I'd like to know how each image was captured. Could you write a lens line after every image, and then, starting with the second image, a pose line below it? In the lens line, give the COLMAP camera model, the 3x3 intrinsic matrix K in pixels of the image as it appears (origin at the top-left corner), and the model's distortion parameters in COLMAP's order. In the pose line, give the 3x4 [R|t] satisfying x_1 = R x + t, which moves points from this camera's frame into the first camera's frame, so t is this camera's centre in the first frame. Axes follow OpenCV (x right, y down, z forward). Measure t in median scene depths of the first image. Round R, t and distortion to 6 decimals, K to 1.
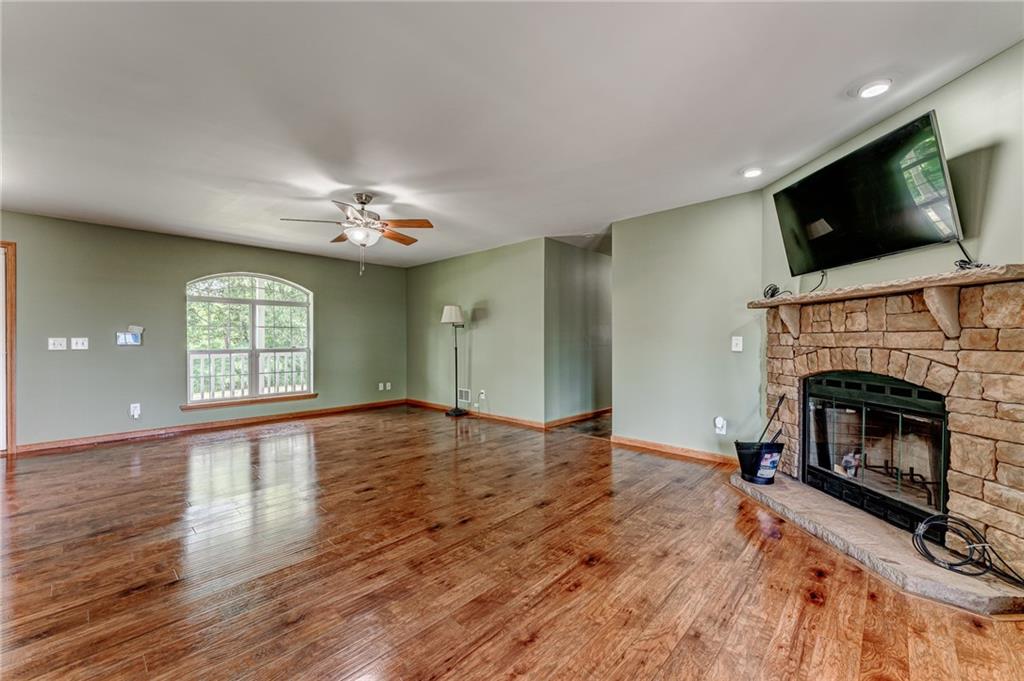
lens RADIAL K [[408.9, 0, 511.5], [0, 408.9, 342.0], [0, 0, 1]] dist [0.000952, -0.000444]
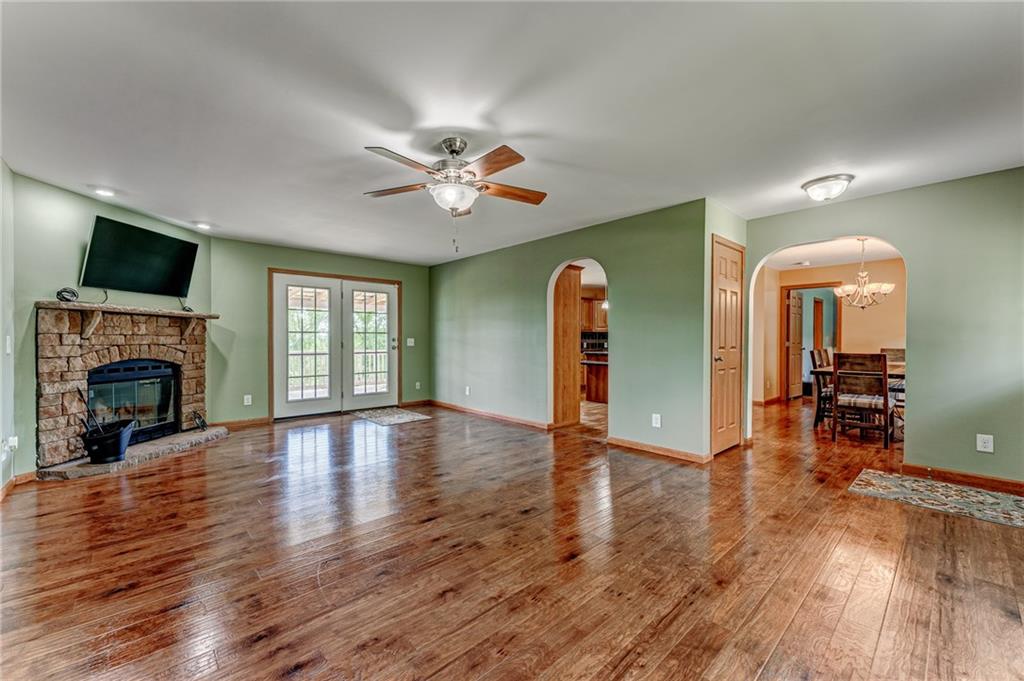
lens RADIAL K [[408.9, 0, 511.4], [0, 408.9, 341.4], [0, 0, 1]] dist [0.000952, -0.000444]
pose [[-0.997490, -0.000471, 0.070811, -0.742990], [0.000347, 0.999933, 0.011543, -0.017835], [-0.070812, 0.011538, -0.997423, 2.486316]]
